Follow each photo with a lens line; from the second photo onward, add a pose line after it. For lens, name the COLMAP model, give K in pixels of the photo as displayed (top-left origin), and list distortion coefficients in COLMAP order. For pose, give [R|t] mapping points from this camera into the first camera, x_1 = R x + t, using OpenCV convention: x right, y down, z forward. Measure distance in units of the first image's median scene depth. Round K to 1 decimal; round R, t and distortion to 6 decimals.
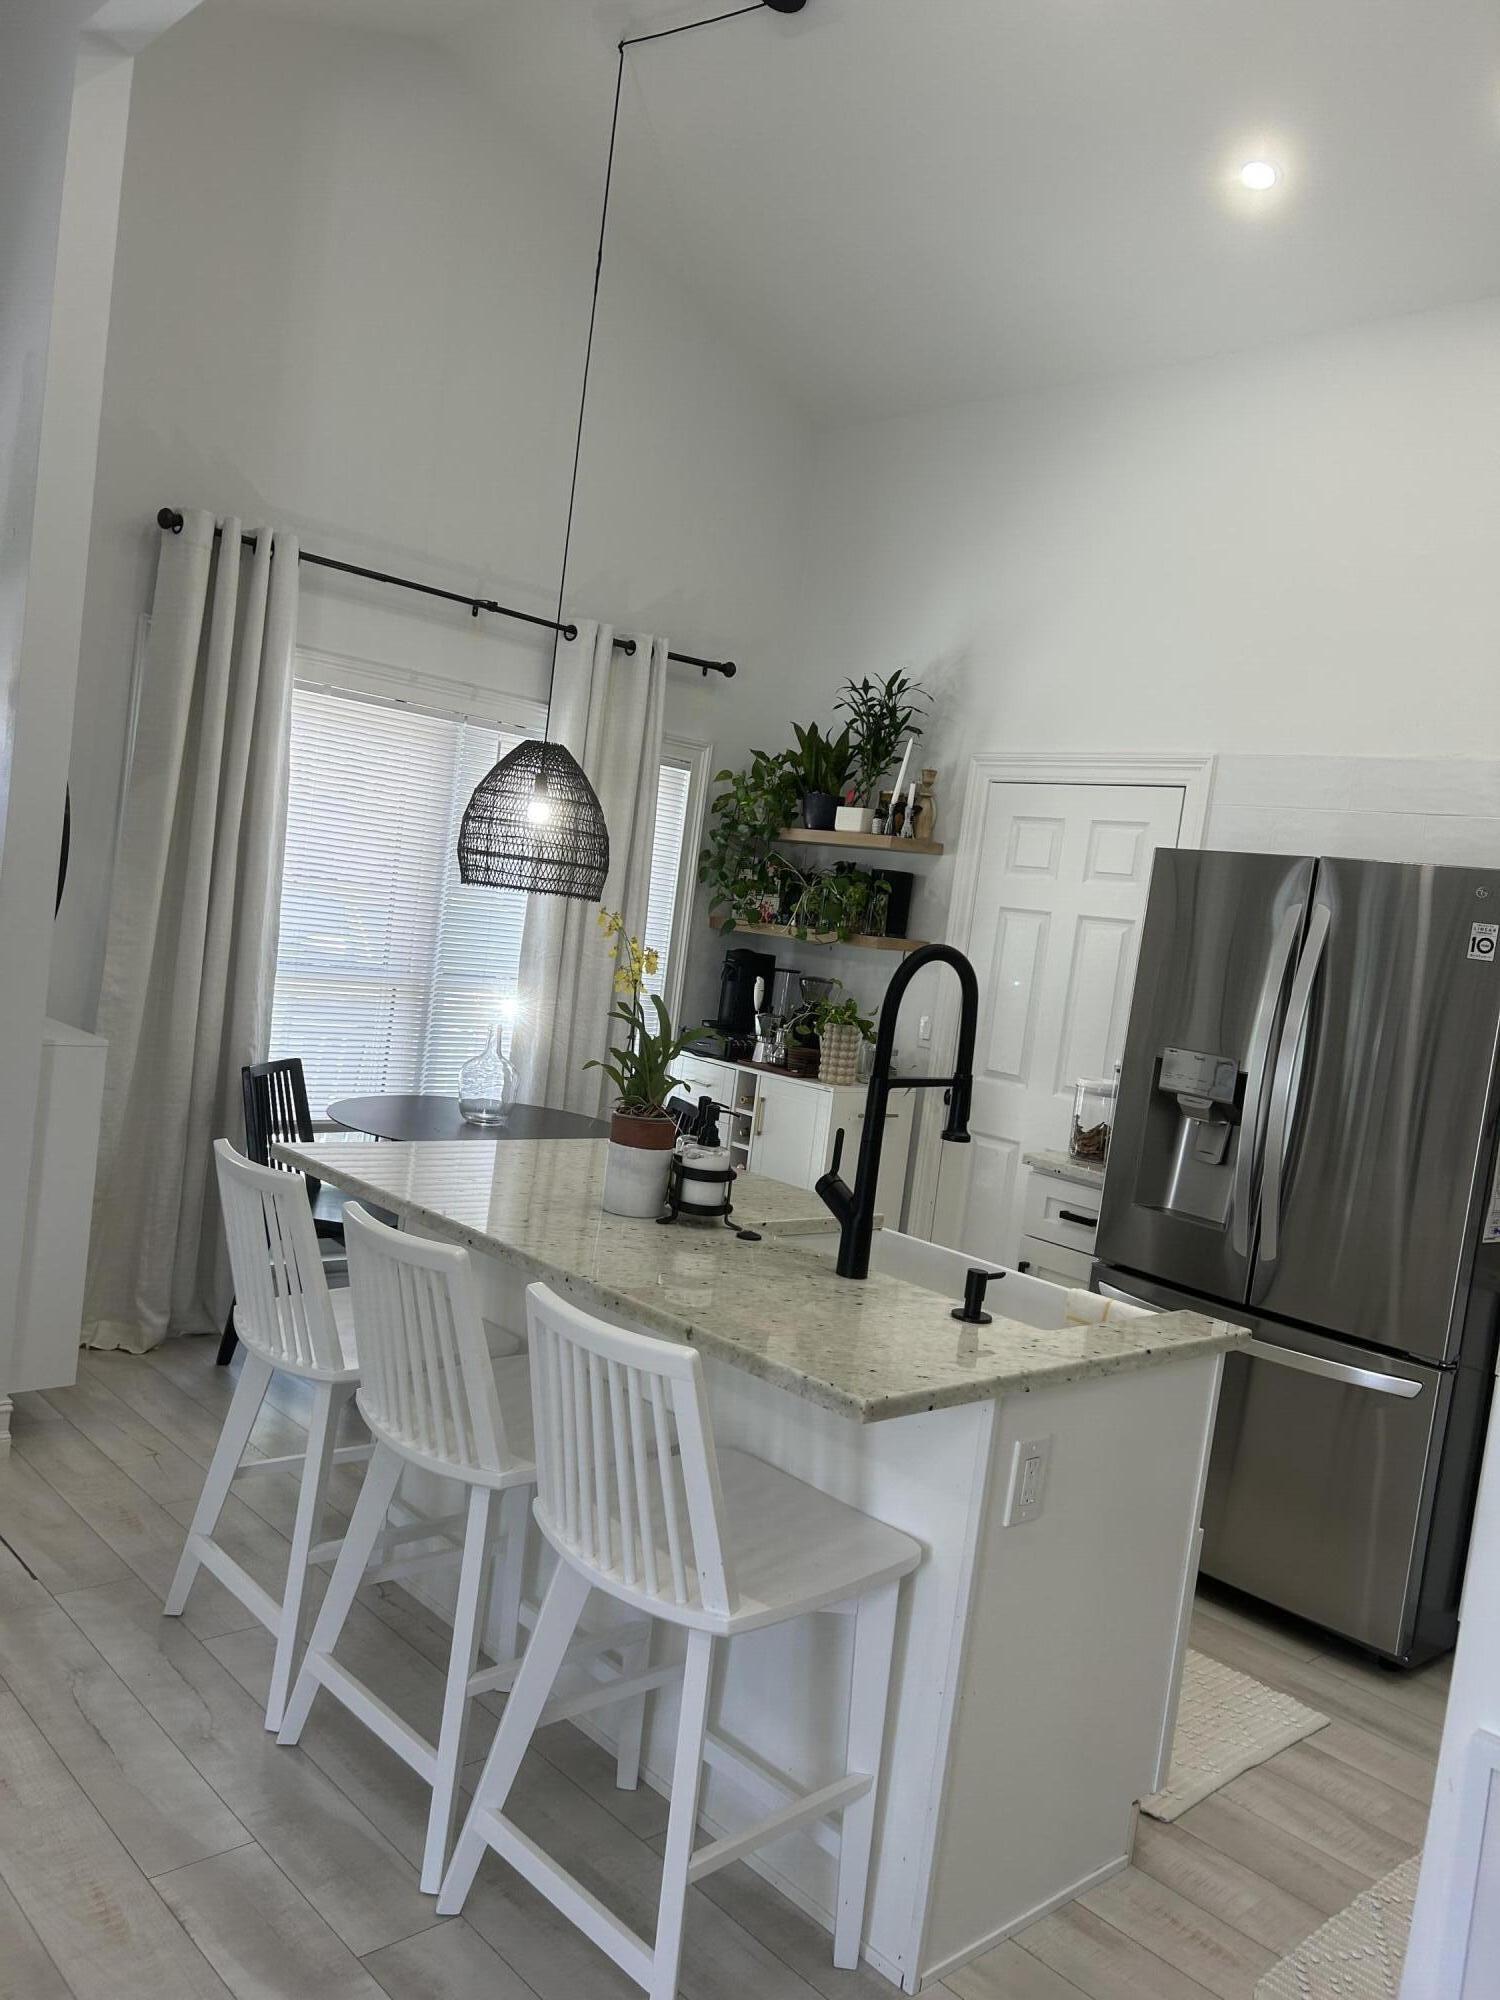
lens RADIAL K [[1529.4, 0, 750.0], [0, 1529.4, 1000.0], [0, 0, 1]] dist [-0.003709, -0.002641]
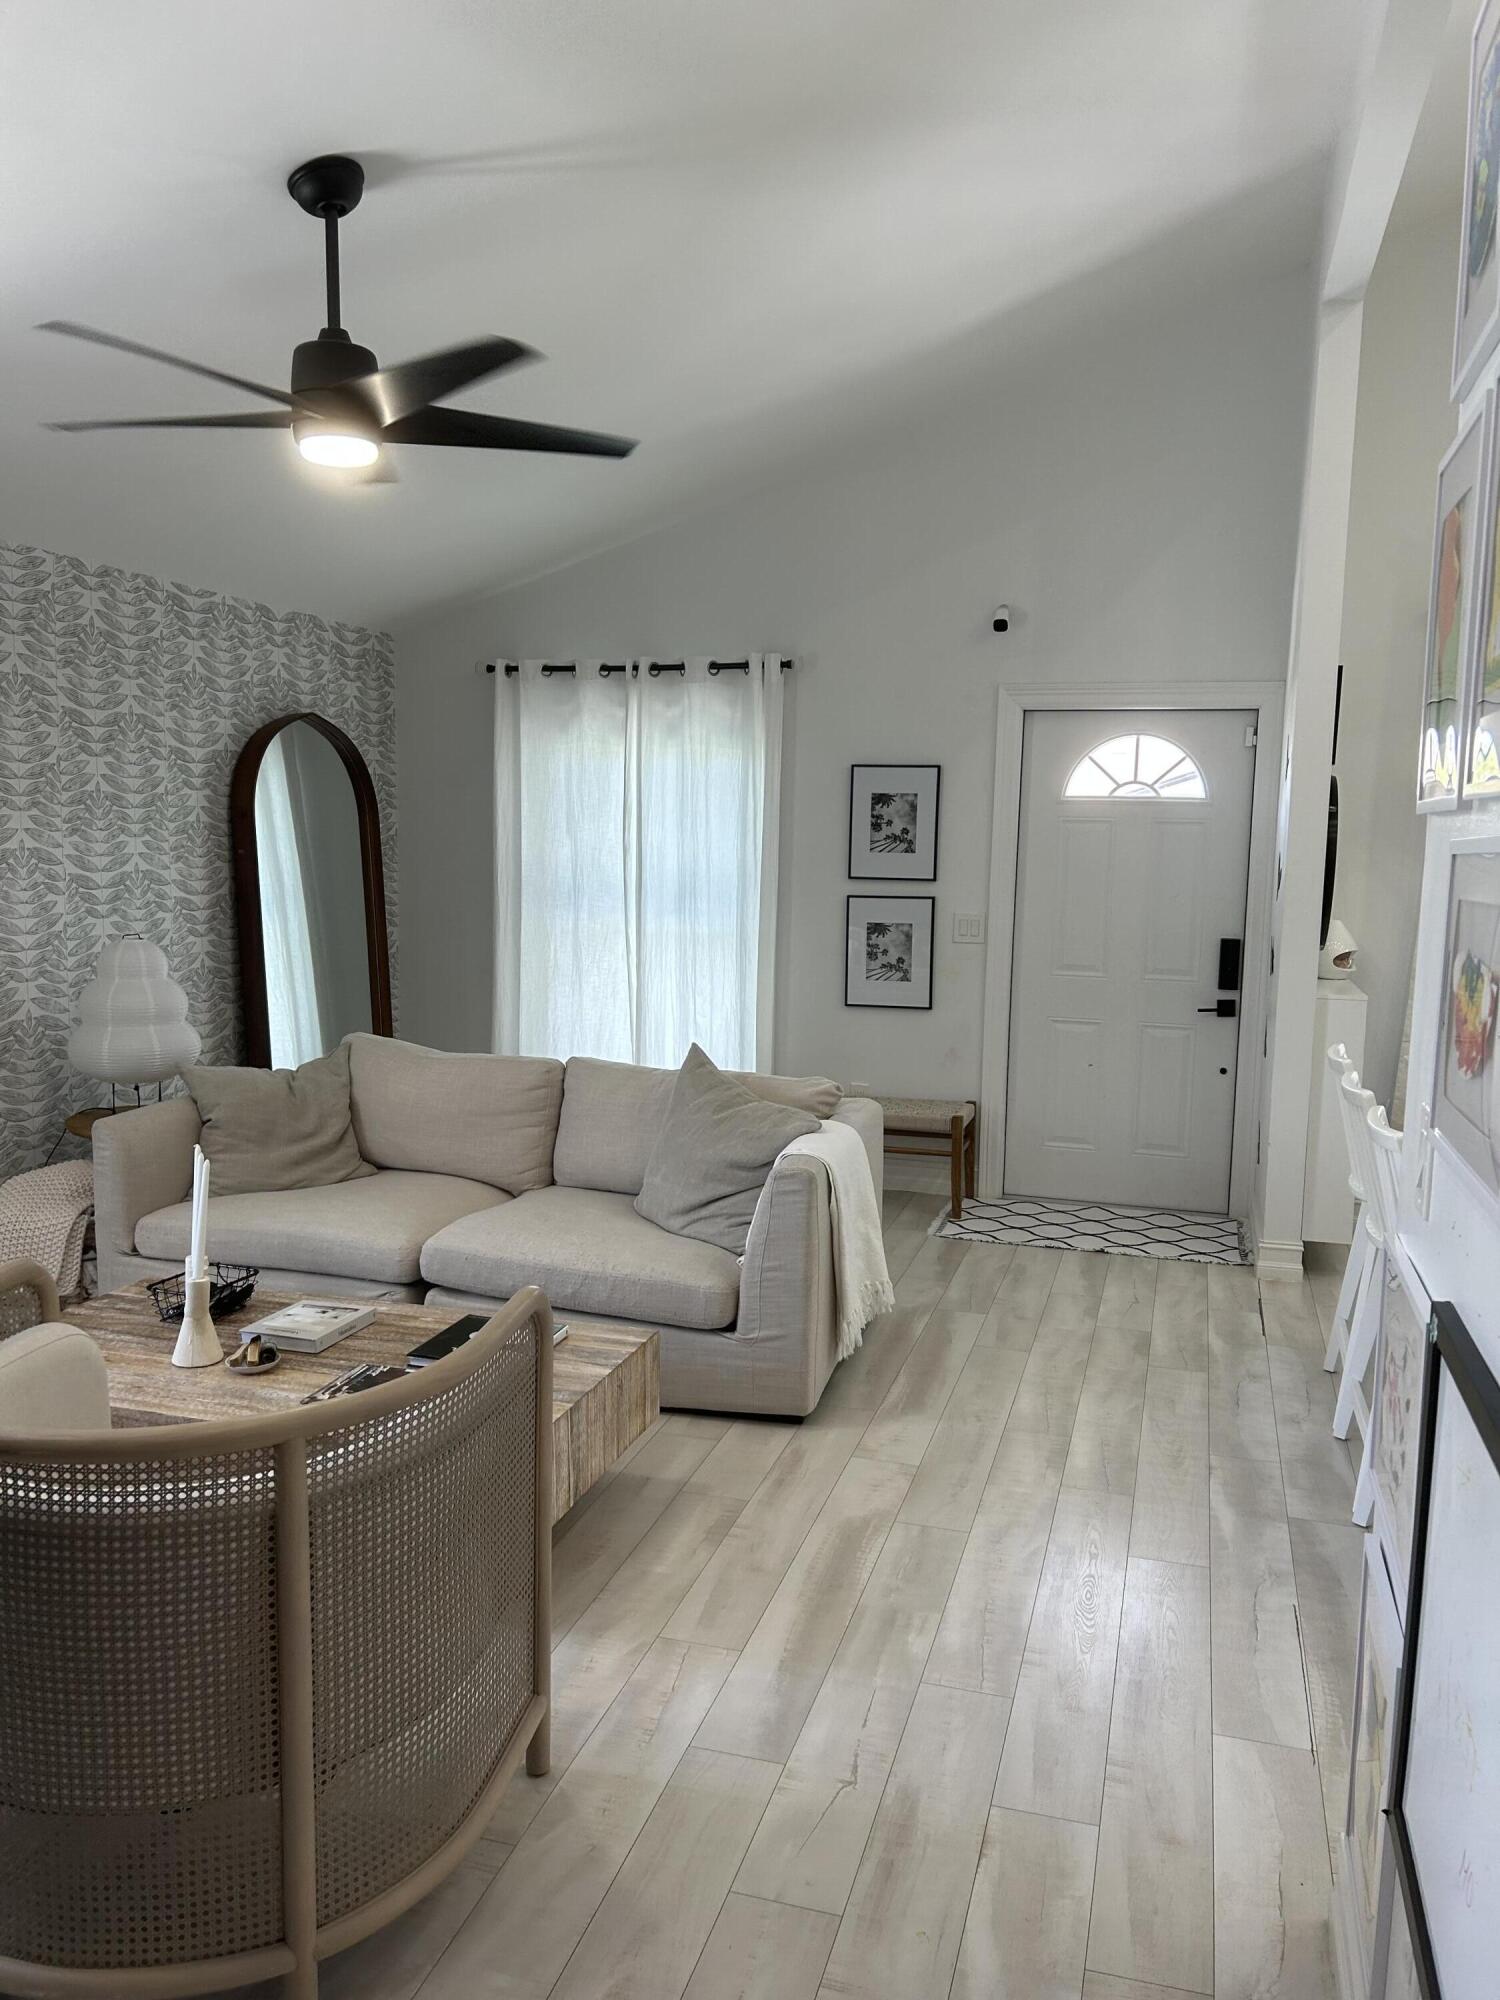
lens RADIAL K [[1529.4, 0, 750.0], [0, 1529.4, 1000.0], [0, 0, 1]] dist [-0.003709, -0.002641]
pose [[0.509395, -0.015724, -0.860389, 0.676925], [-0.008730, 0.999687, -0.023438, 0.093329], [0.860489, 0.019450, 0.509098, -0.265978]]
